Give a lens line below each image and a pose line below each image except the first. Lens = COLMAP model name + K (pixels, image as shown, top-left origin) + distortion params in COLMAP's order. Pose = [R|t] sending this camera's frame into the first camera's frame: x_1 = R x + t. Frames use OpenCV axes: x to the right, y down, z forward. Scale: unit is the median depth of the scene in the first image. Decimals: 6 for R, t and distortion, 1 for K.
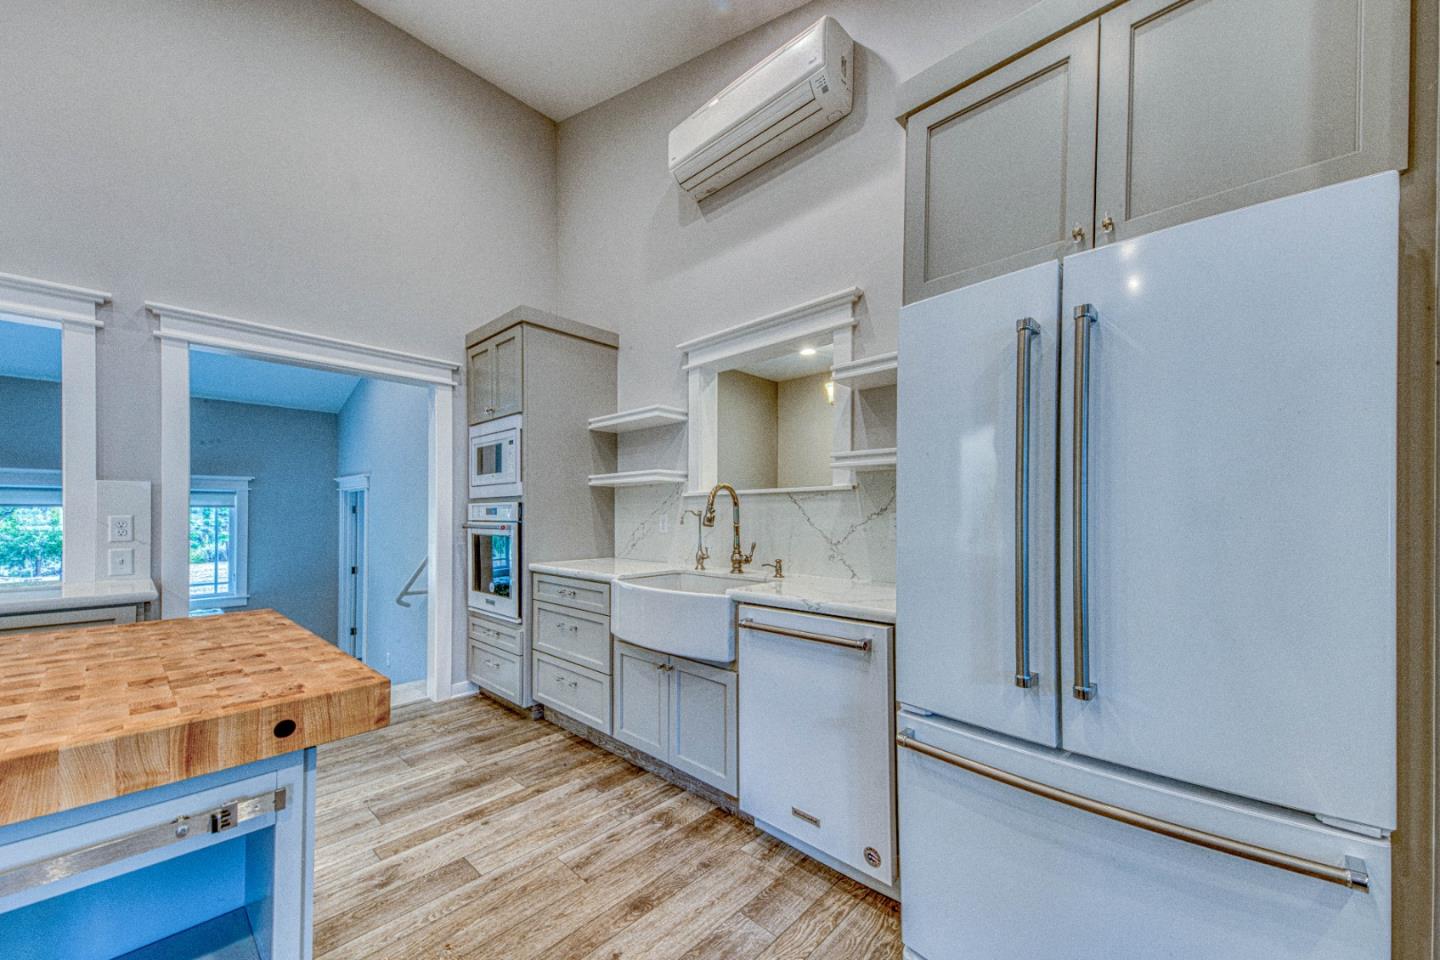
lens RADIAL K [[543.7, 0, 694.0], [0, 543.7, 505.7], [0, 0, 1]] dist [0.043789, -0.000079]
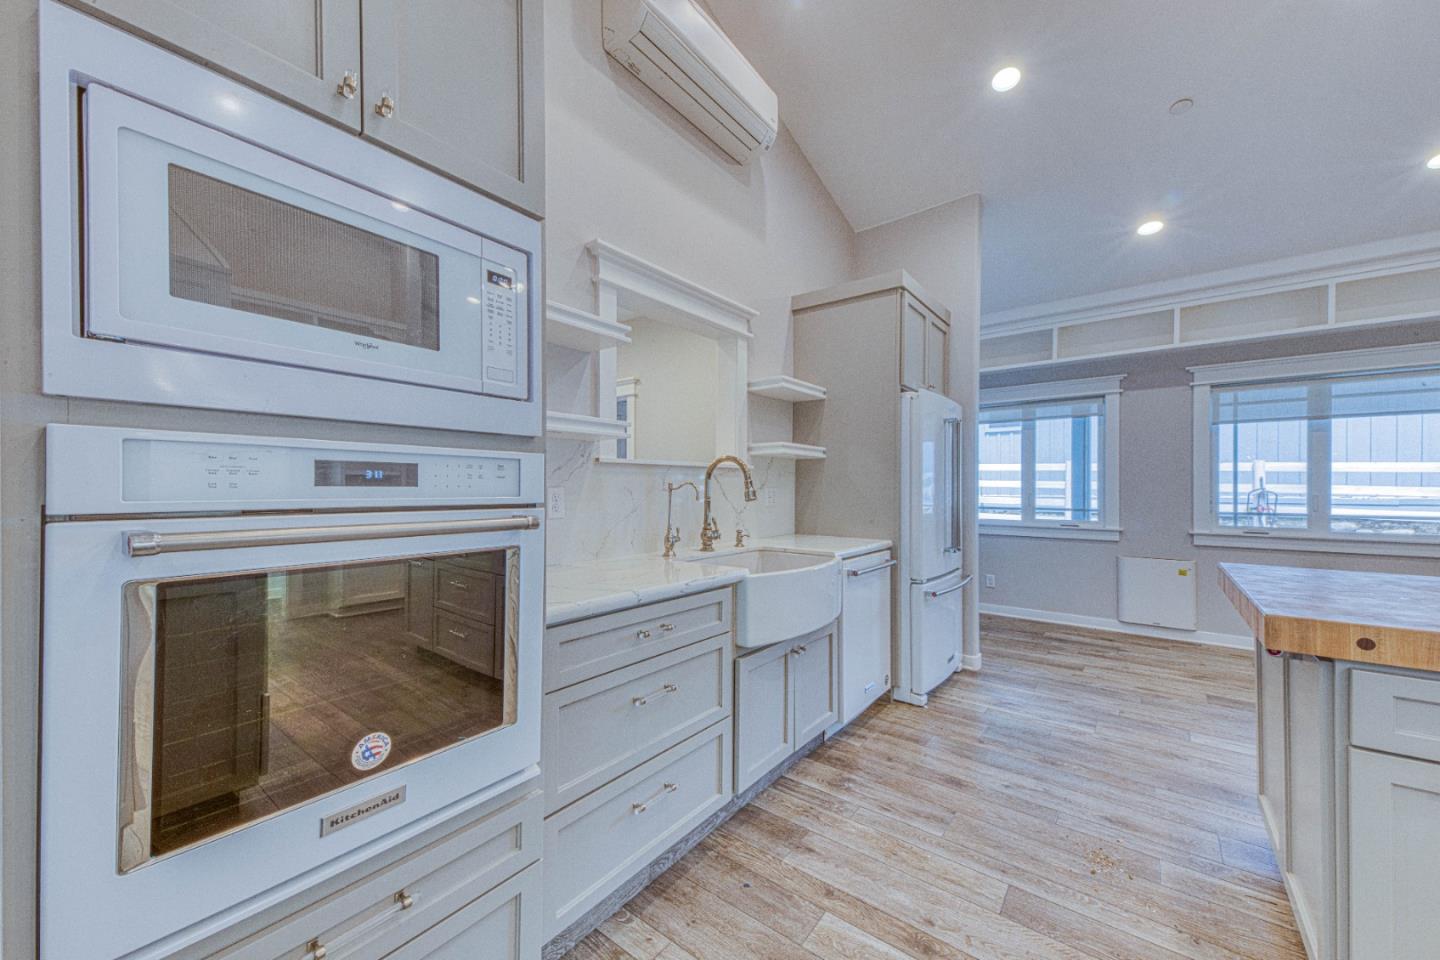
lens RADIAL K [[539.2, 0, 720.0], [0, 539.2, 480.0], [0, 0, 1]] dist [0.032515, -0.000002]
pose [[-0.122738, 0.017216, 0.992290, -0.832710], [-0.015565, 0.999693, -0.019270, 0.019242], [-0.992317, -0.017810, -0.122432, 1.076559]]
